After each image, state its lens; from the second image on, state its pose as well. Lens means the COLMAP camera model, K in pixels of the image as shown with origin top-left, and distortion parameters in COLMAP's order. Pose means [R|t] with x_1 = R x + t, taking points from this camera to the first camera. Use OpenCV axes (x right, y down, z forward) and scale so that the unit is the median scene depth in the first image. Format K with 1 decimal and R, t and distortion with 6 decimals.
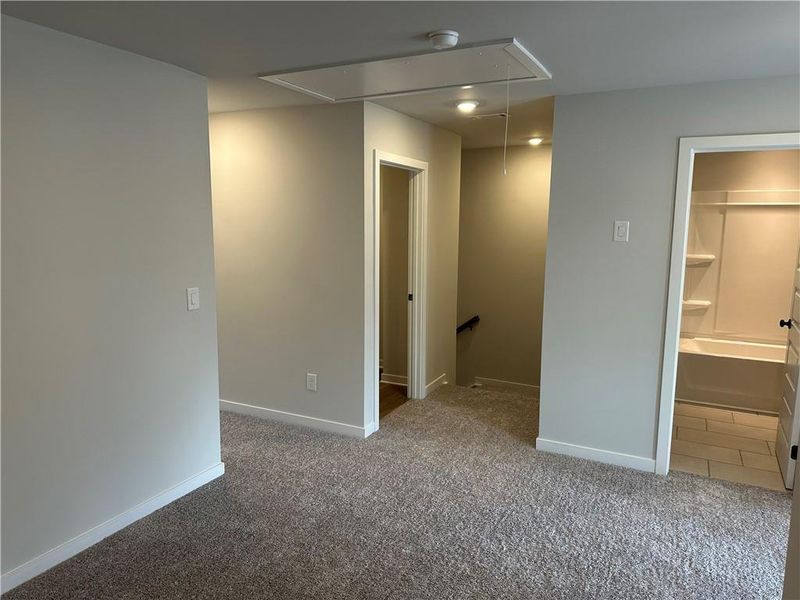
lens RADIAL K [[560.6, 0, 400.0], [0, 560.6, 300.0], [0, 0, 1]] dist [0.073681, -0.102259]
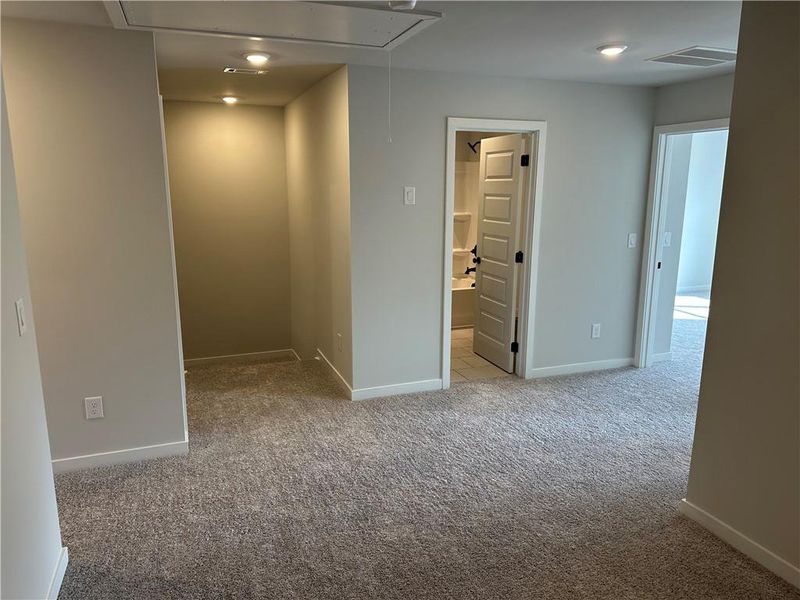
lens RADIAL K [[548.7, 0, 397.8], [0, 548.7, 298.5], [0, 0, 1]] dist [0.218376, -0.344307]
pose [[0.675467, -0.156848, 0.720516, -0.468278], [0.111349, 0.987607, 0.110603, -0.039894], [-0.728935, 0.005520, 0.684561, 0.228814]]
